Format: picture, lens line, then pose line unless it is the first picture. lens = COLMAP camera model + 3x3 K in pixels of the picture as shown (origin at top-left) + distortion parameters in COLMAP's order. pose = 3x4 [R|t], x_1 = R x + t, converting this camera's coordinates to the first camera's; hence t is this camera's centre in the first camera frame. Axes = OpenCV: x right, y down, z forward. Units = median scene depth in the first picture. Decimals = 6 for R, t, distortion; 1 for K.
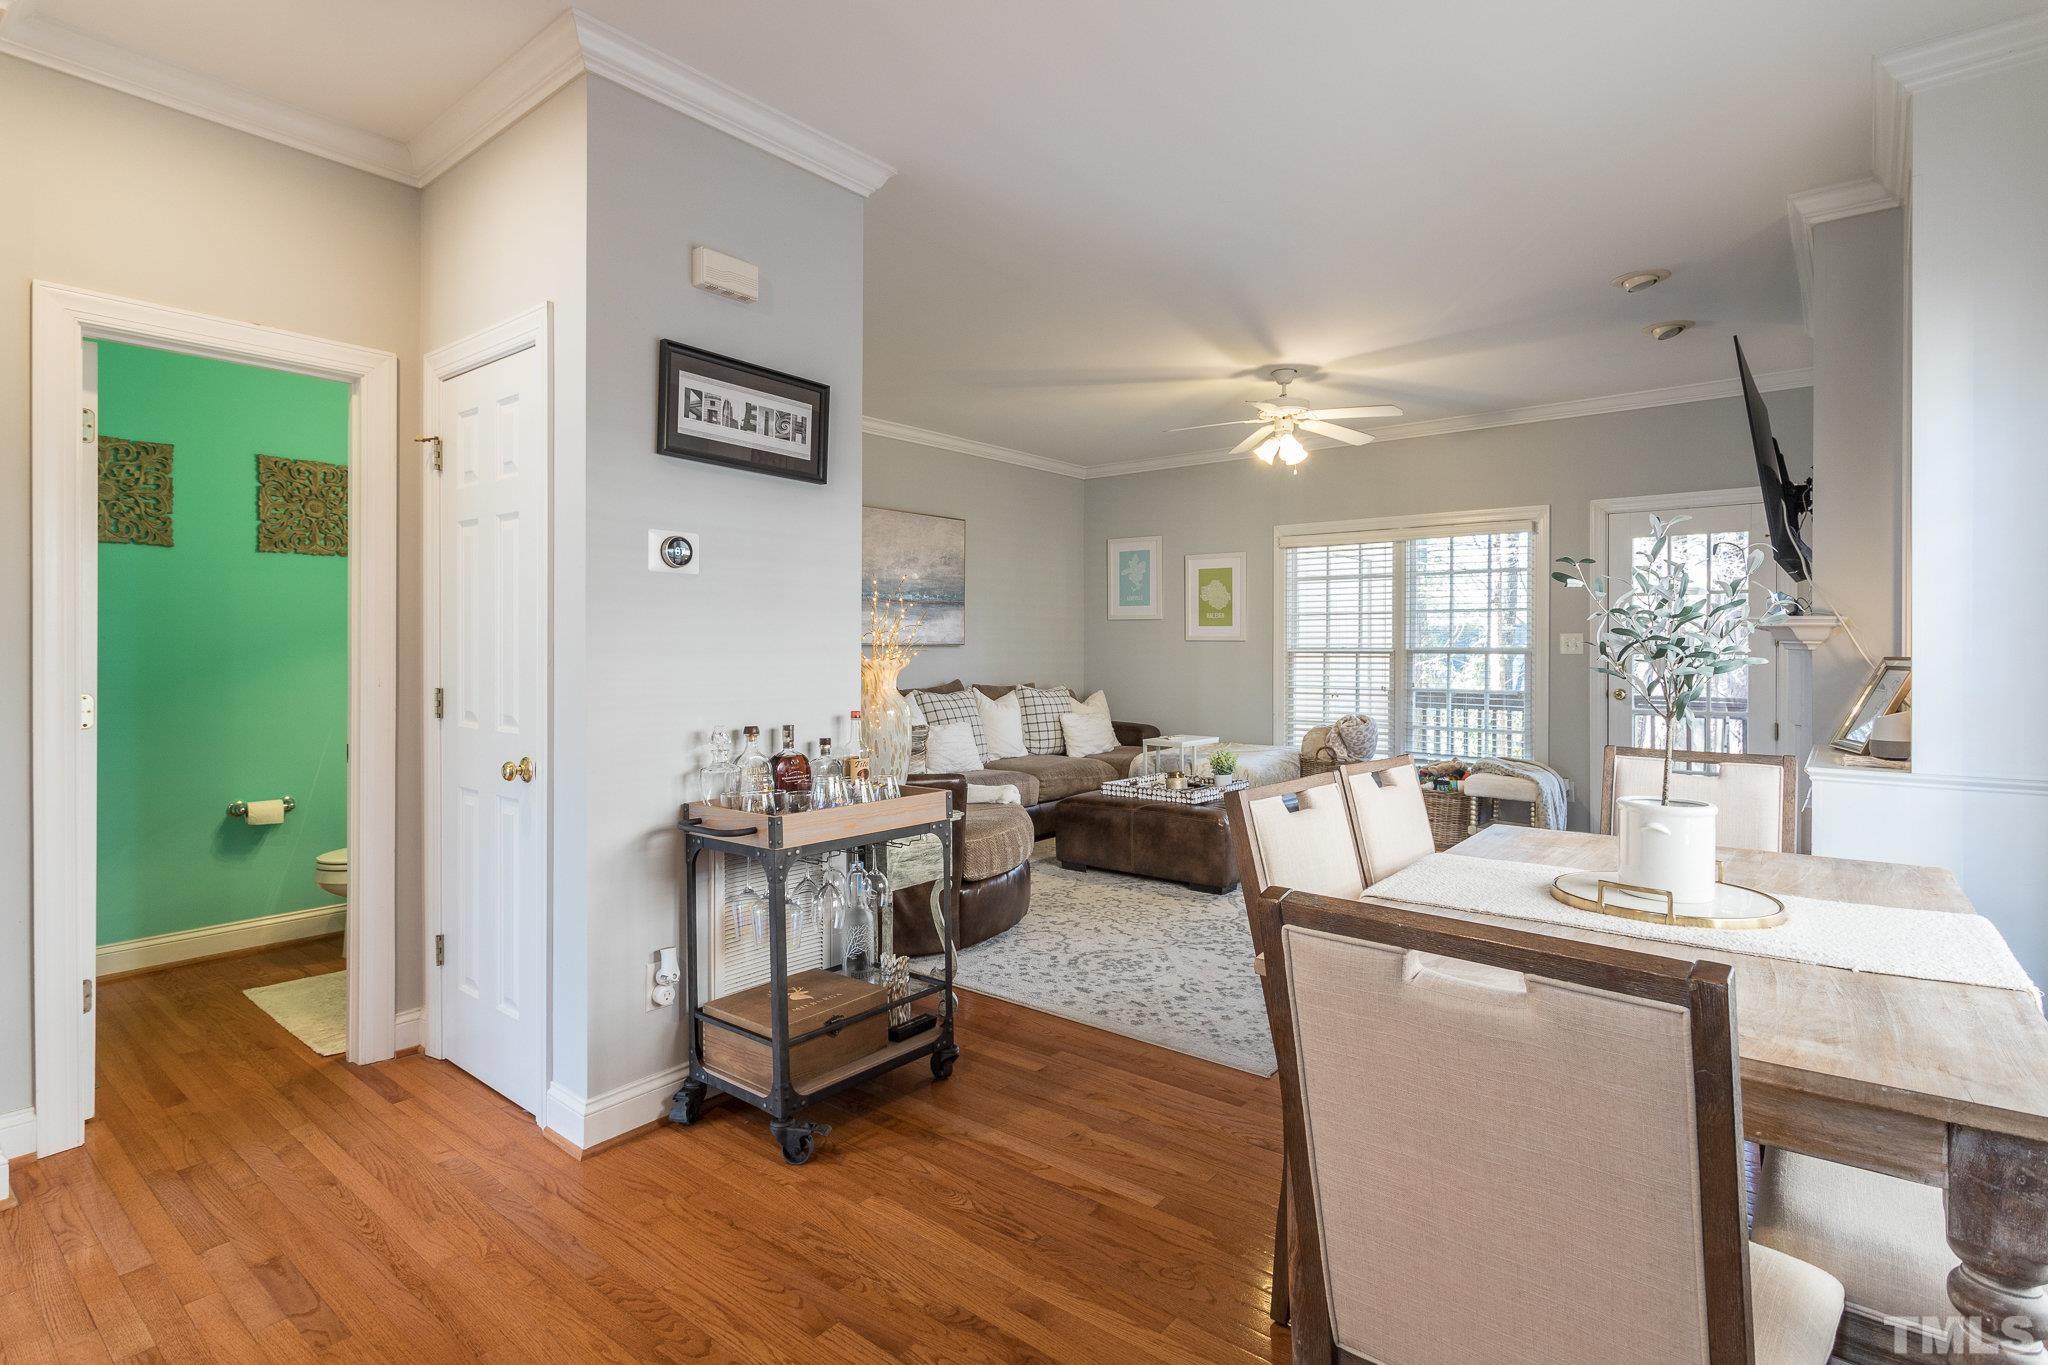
lens RADIAL K [[996.5, 0, 1021.6], [0, 996.5, 645.5], [0, 0, 1]] dist [-0.001264, 0.000035]
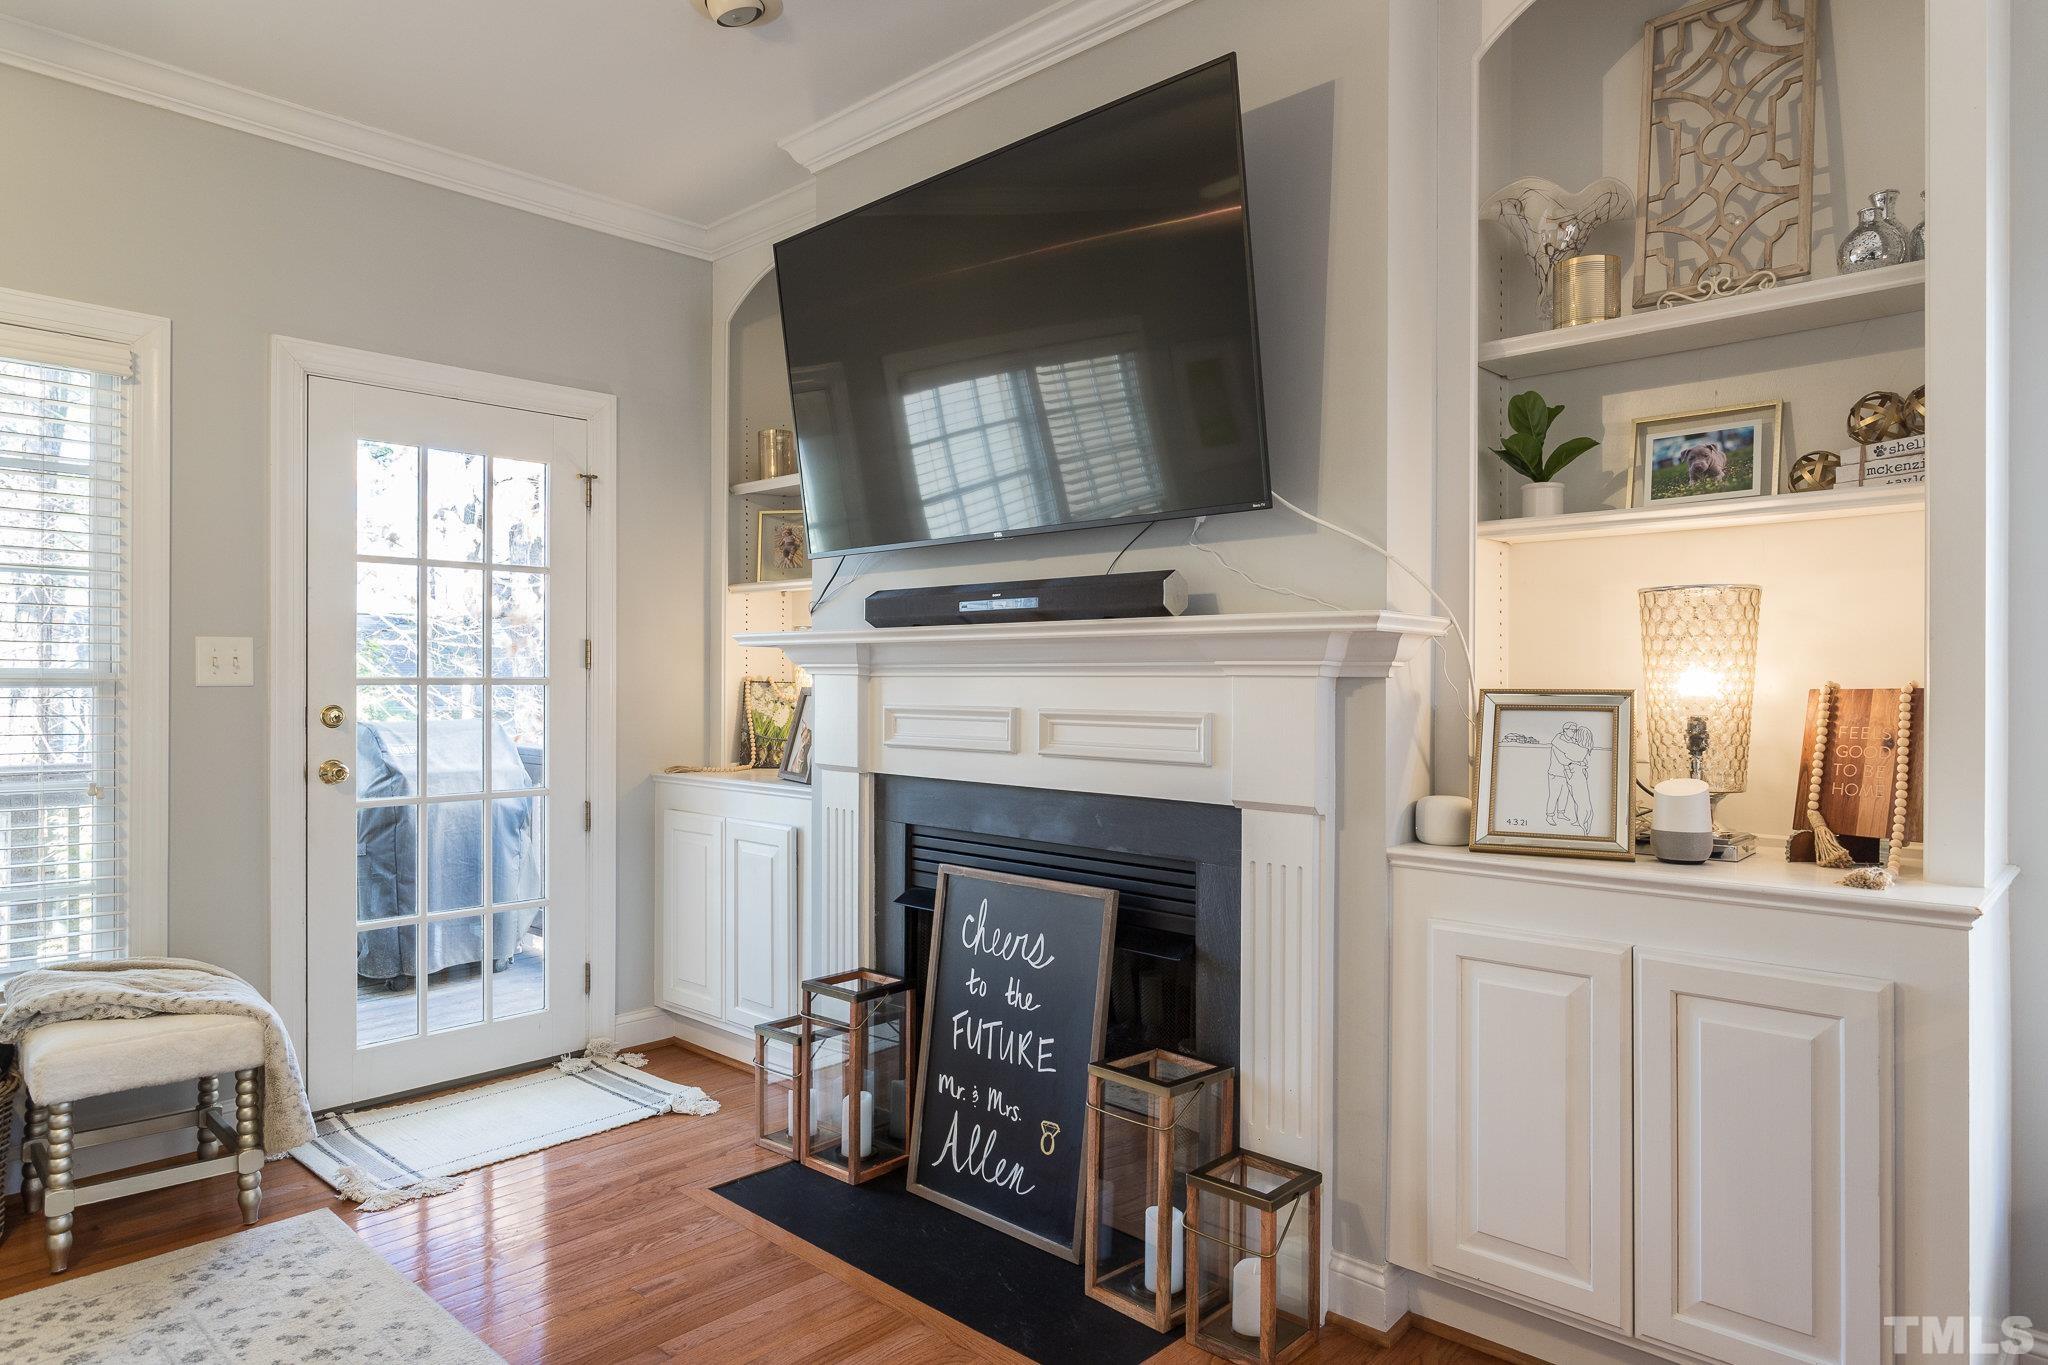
lens RADIAL K [[1243.8, 0, 1028.7], [0, 1243.8, 672.5], [0, 0, 1]] dist [0.004048, 0.000133]
pose [[0.073310, 0.000021, 0.997309, 0.042620], [-0.005390, 0.999985, 0.000375, 0.001116], [-0.997295, -0.005403, 0.073309, 0.552006]]
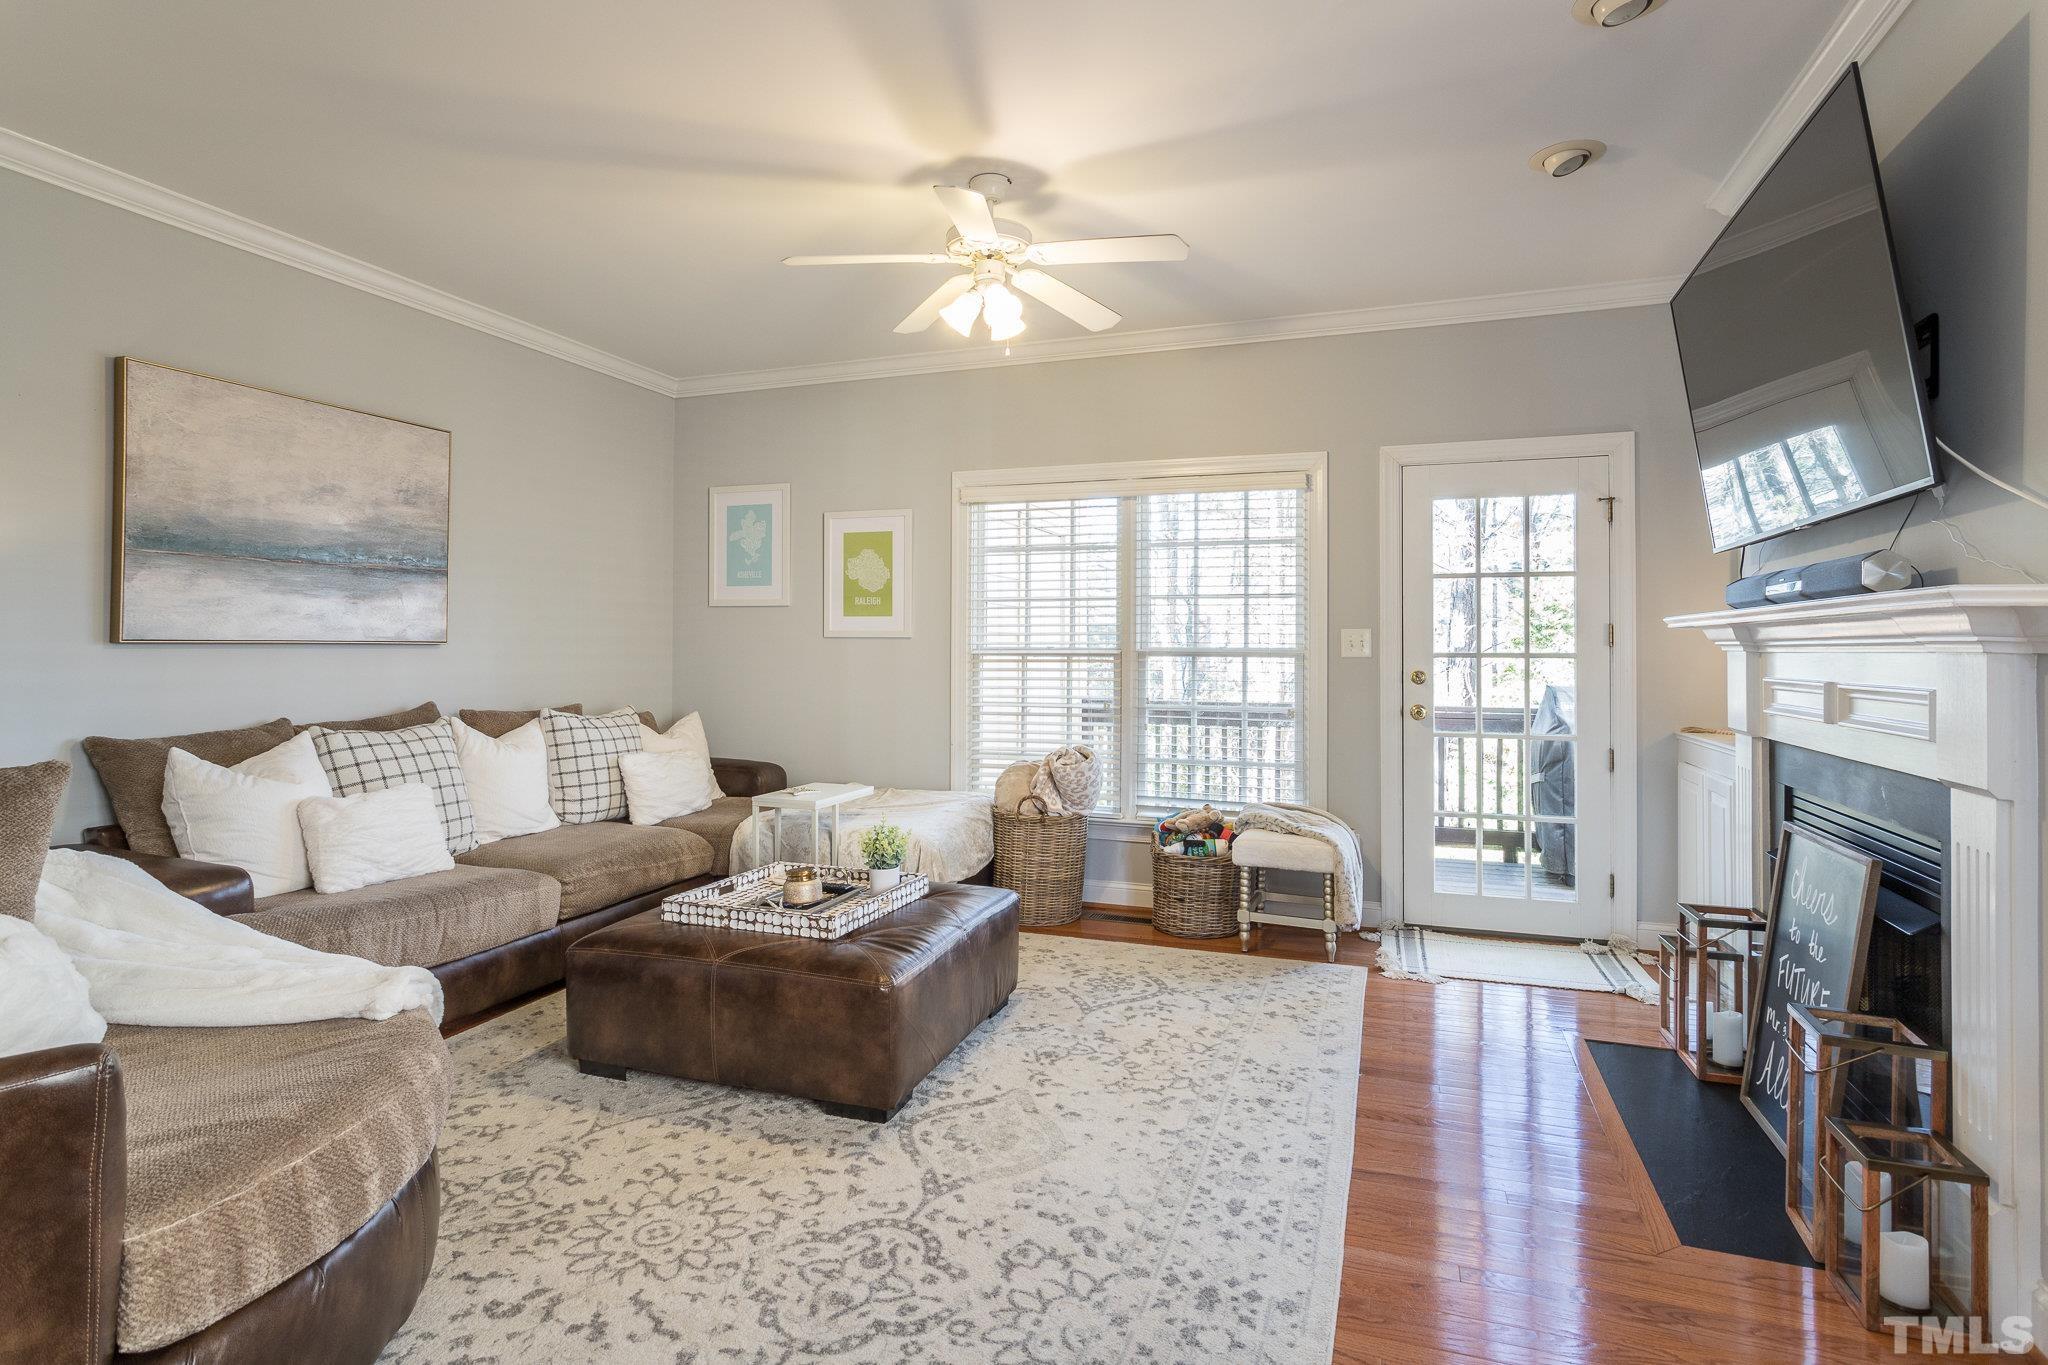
lens RADIAL K [[1048.0, 0, 1021.4], [0, 1048.0, 625.6], [0, 0, 1]] dist [-0.003446, 0.000418]
pose [[0.941236, 0.007427, 0.337668, 0.057378], [-0.001200, 0.999825, -0.018645, 0.000310], [-0.337747, 0.017144, 0.941081, 0.324108]]
